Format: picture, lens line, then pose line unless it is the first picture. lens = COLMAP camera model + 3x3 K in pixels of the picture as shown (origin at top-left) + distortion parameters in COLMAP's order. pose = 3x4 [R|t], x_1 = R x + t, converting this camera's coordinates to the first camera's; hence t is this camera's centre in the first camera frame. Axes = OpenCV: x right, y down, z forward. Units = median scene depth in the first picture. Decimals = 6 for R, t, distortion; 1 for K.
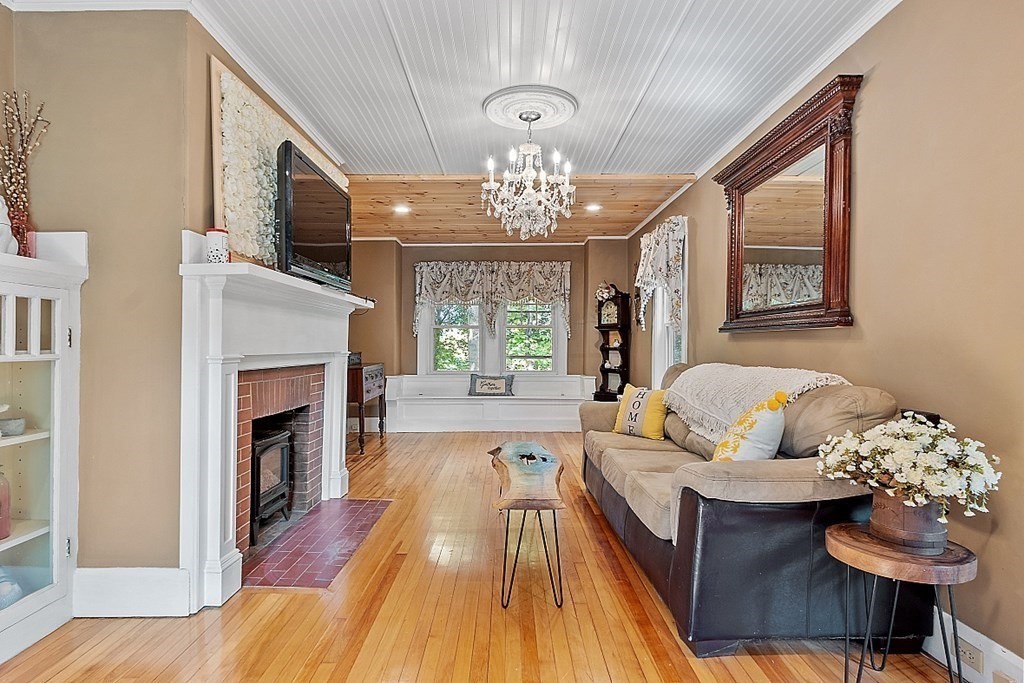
lens RADIAL K [[531.6, 0, 508.6], [0, 531.6, 343.1], [0, 0, 1]] dist [0.002252, 0.000913]
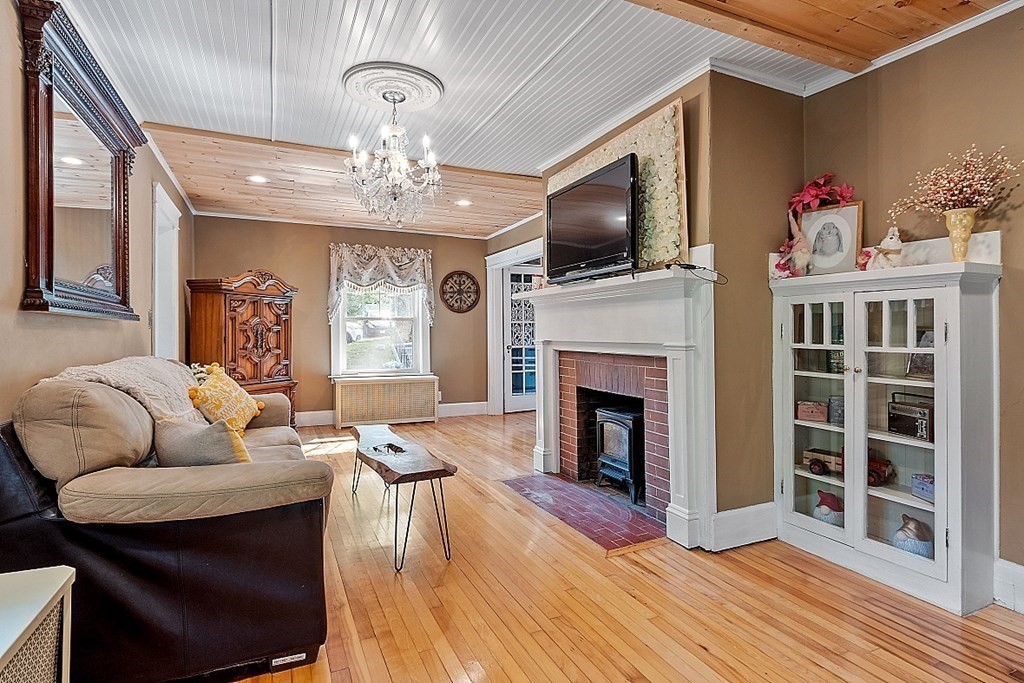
lens RADIAL K [[517.3, 0, 512.0], [0, 517.3, 341.5], [0, 0, 1]] dist [-0.000564, 0.000021]
pose [[-0.908608, -0.007773, -0.417578, 0.153897], [-0.010347, 0.999939, 0.003903, 0.010827], [0.417523, 0.007867, -0.908632, 1.257709]]
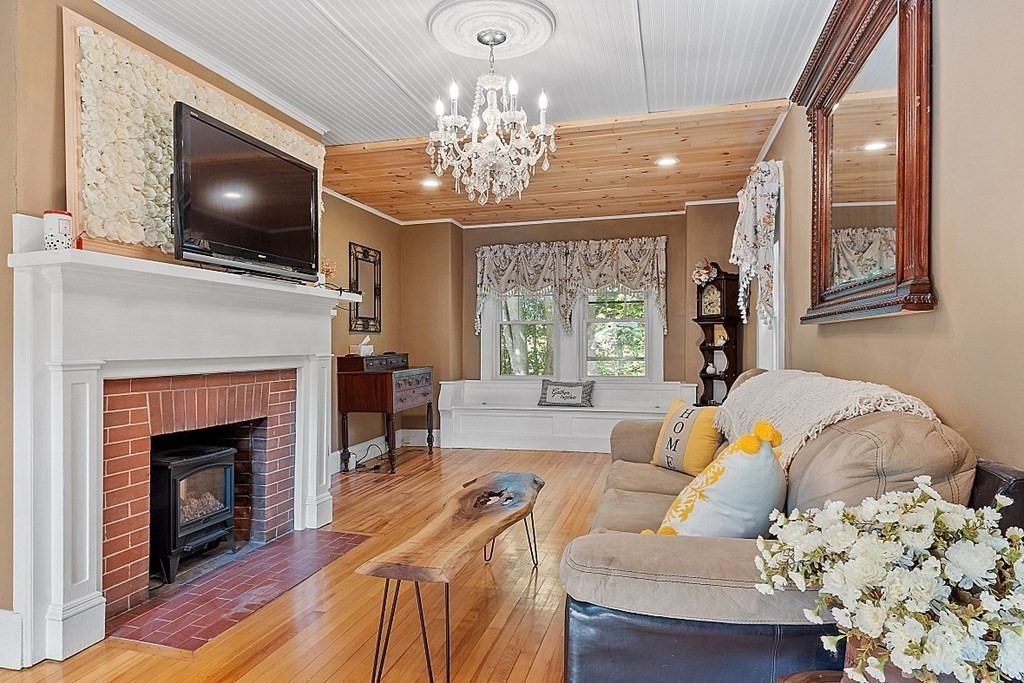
lens RADIAL K [[607.3, 0, 512.0], [0, 607.3, 341.5], [0, 0, 1]] dist [0.002695, -0.001786]
pose [[0.966557, -0.008911, -0.256298, 0.184426], [0.008963, 0.999959, -0.000967, -0.000270], [0.256297, -0.001362, 0.966597, 0.121412]]
